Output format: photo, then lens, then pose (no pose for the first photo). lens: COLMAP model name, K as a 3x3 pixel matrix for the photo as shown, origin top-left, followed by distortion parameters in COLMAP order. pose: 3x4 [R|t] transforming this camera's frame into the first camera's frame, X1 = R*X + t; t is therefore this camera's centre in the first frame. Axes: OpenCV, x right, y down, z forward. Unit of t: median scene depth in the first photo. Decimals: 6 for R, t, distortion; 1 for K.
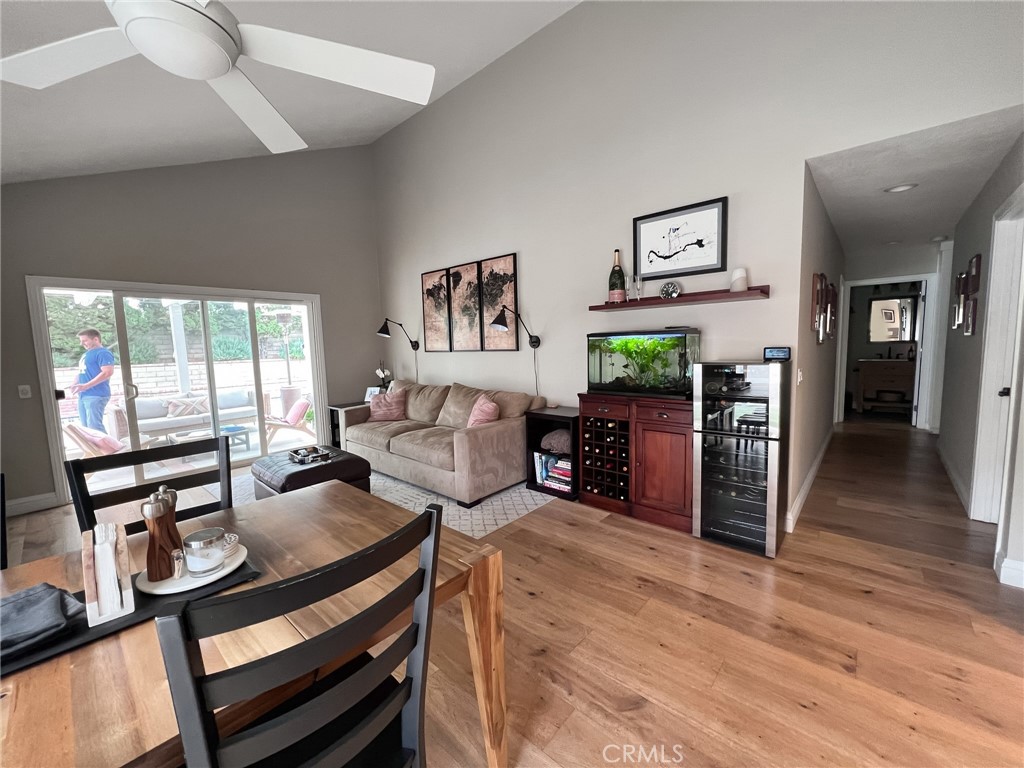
lens RADIAL K [[408.4, 0, 510.1], [0, 408.4, 382.1], [0, 0, 1]] dist [-0.001294, 0.000668]
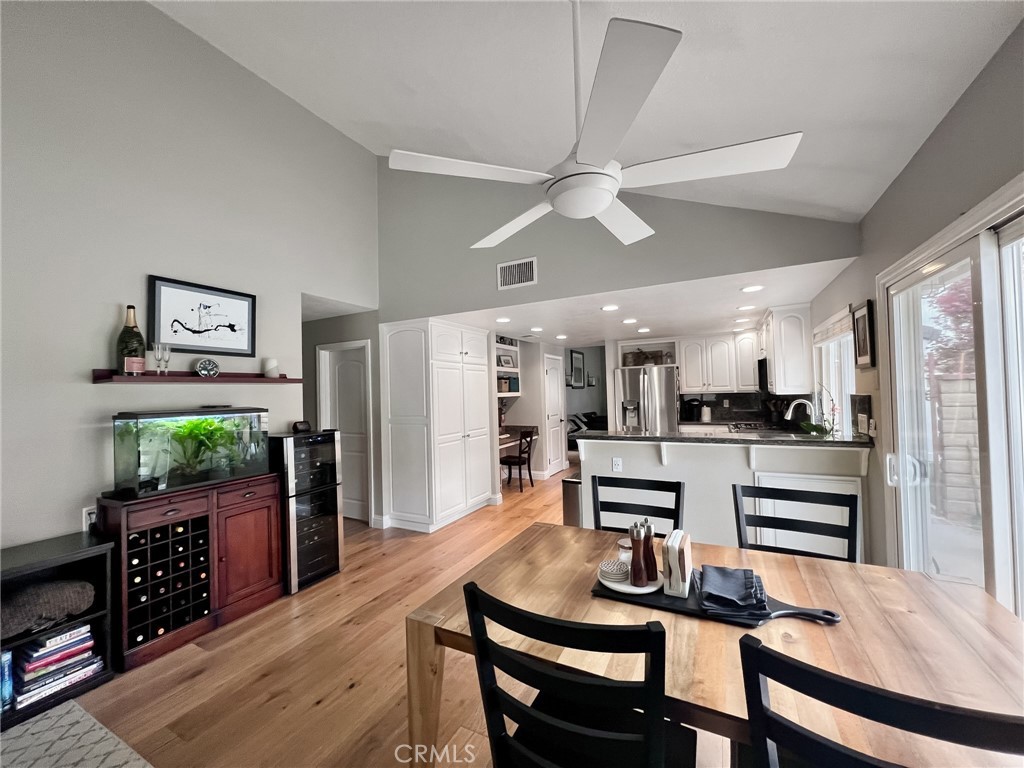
lens RADIAL K [[408.4, 0, 509.2], [0, 408.4, 383.1], [0, 0, 1]] dist [-0.001294, 0.000668]
pose [[-0.241200, 0.059847, 0.968628, -0.700703], [0.128606, 0.991265, -0.029221, -0.071209], [-0.961916, 0.117524, -0.246790, 0.566594]]
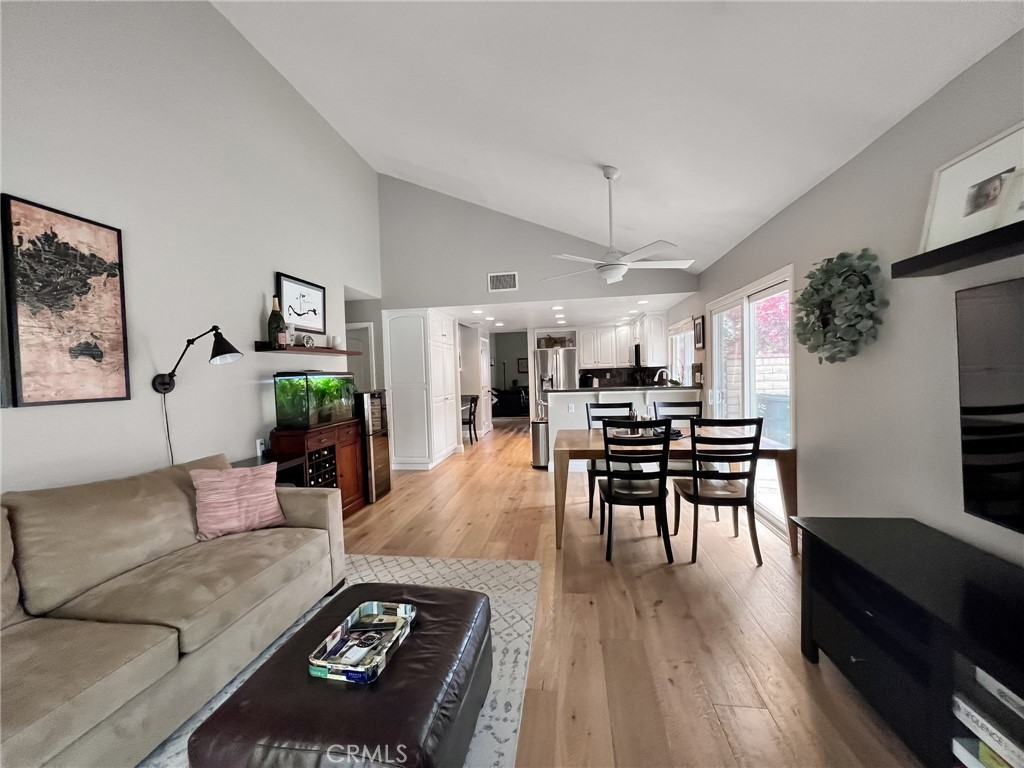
lens RADIAL K [[408.4, 0, 509.1], [0, 408.4, 382.2], [0, 0, 1]] dist [-0.001294, 0.000668]
pose [[-0.542888, 0.026396, 0.839390, -1.027979], [0.128514, 0.990345, 0.051976, -0.085615], [-0.829914, 0.136090, -0.541039, 1.195099]]
